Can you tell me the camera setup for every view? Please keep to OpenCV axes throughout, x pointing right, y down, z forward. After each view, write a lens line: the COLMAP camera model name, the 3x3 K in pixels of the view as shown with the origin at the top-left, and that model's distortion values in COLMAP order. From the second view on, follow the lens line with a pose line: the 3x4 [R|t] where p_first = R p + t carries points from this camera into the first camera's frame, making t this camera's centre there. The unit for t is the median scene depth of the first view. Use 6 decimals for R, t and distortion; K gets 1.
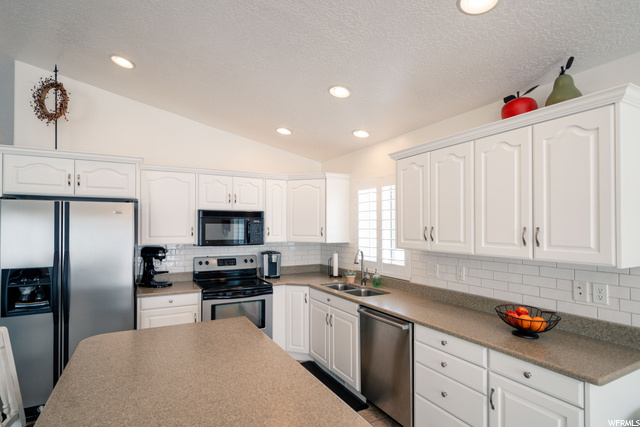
lens RADIAL K [[321.2, 0, 300.9], [0, 321.2, 224.2], [0, 0, 1]] dist [-0.000204, -0.000277]
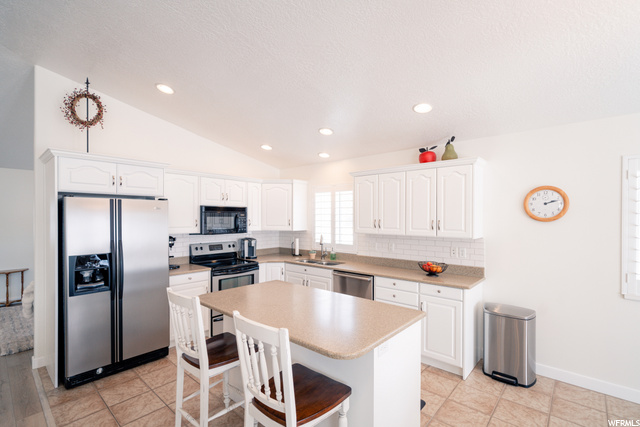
lens RADIAL K [[297.4, 0, 302.0], [0, 297.4, 219.1], [0, 0, 1]] dist [0.000873, 0.000151]
pose [[0.939965, -0.000876, 0.341270, -0.409217], [-0.003950, 0.999902, 0.013449, -0.011566], [-0.341248, -0.013989, 0.939869, -0.261801]]
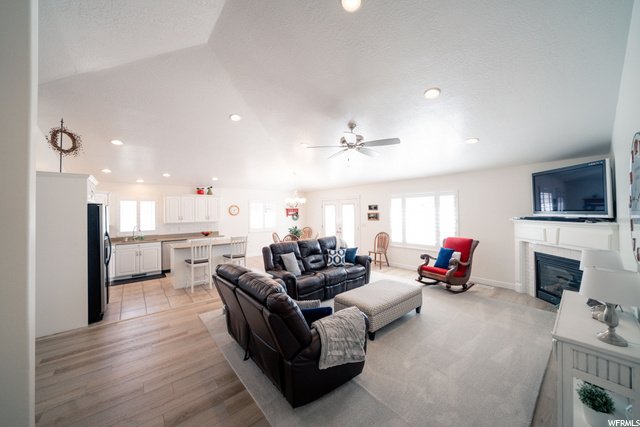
lens RADIAL K [[227.2, 0, 316.3], [0, 227.2, 209.9], [0, 0, 1]] dist [-0.006425, 0.000115]
pose [[-0.205068, 0.012365, 0.978670, -2.090068], [0.007058, 0.999913, -0.011154, -0.020698], [-0.978722, 0.004620, -0.205137, -0.009505]]
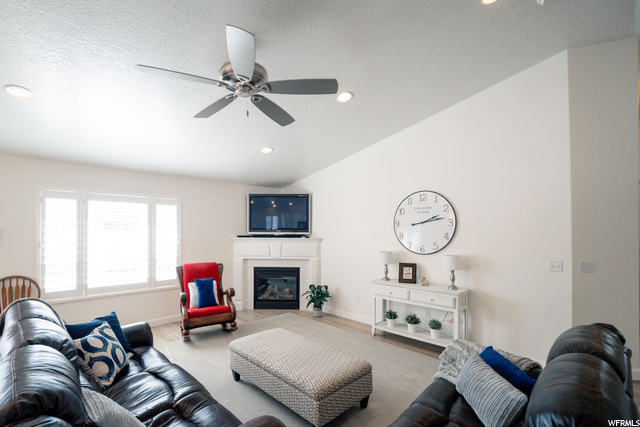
lens RADIAL K [[290.1, 0, 303.9], [0, 290.1, 231.7], [0, 0, 1]] dist [-0.002326, 0.000074]
pose [[-0.962980, -0.002320, -0.269564, -0.838521], [0.000102, 0.999960, -0.008971, 0.012350], [0.269574, -0.008667, -0.962941, 0.325706]]
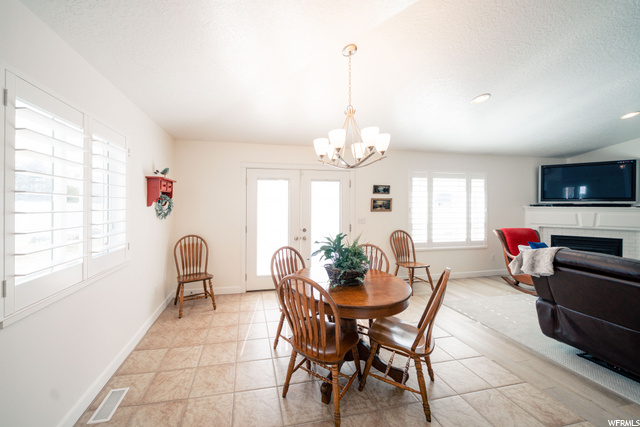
lens RADIAL K [[227.2, 0, 287.8], [0, 227.2, 202.0], [0, 0, 1]] dist [-0.006425, 0.000115]
pose [[-0.956127, -0.001010, 0.292952, 0.216816], [-0.004976, 0.999906, -0.012792, 0.030104], [-0.292912, -0.013689, -0.956042, 0.405711]]
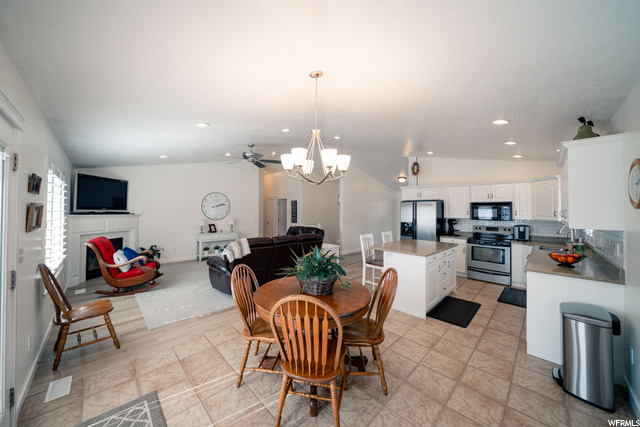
lens RADIAL K [[227.2, 0, 322.0], [0, 227.2, 208.7], [0, 0, 1]] dist [-0.006425, 0.000115]
pose [[0.310084, -0.007092, -0.950683, 0.963125], [0.002068, 0.999975, -0.006785, 0.005492], [0.950707, 0.000138, 0.310091, -0.491480]]
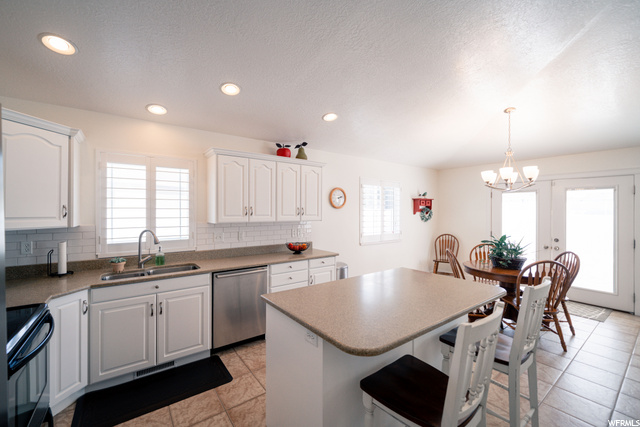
lens RADIAL K [[261.2, 0, 313.8], [0, 261.2, 212.0], [0, 0, 1]] dist [0.001557, 0.000382]
pose [[-0.152520, -0.004181, 0.988292, -0.740440], [-0.010053, 0.999946, 0.002679, 0.022774], [-0.988249, -0.009527, -0.152554, 0.726991]]
